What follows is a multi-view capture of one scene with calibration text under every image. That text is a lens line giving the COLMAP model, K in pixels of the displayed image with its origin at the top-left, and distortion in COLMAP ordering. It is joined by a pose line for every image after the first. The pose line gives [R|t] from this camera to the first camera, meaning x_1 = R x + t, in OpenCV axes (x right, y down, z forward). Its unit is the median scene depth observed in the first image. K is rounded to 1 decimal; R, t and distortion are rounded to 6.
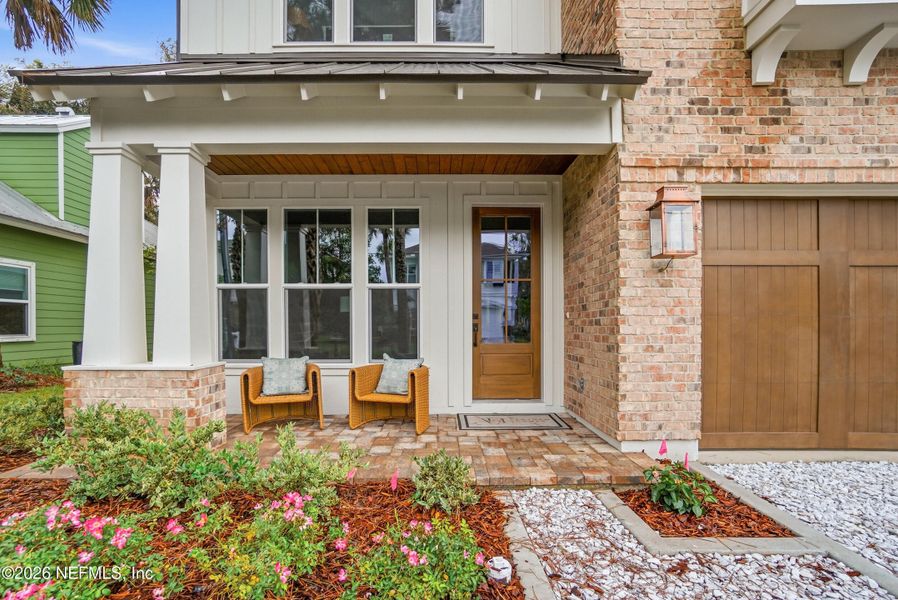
lens RADIAL K [[472.5, 0, 409.3], [0, 472.5, 319.9], [0, 0, 1]] dist [-0.027653, 0.001449]
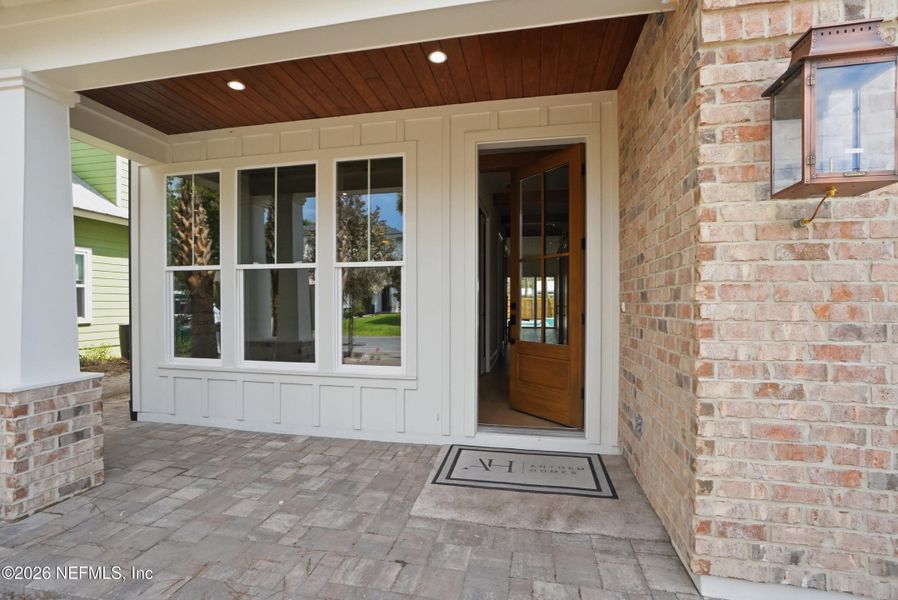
lens RADIAL K [[393.1, 0, 448.9], [0, 393.1, 295.2], [0, 0, 1]] dist [-0.016706, 0.003971]
pose [[0.973305, -0.000211, -0.229516, 0.279665], [0.003077, 0.999922, 0.012130, -0.039684], [0.229495, -0.012512, 0.973229, 0.529926]]
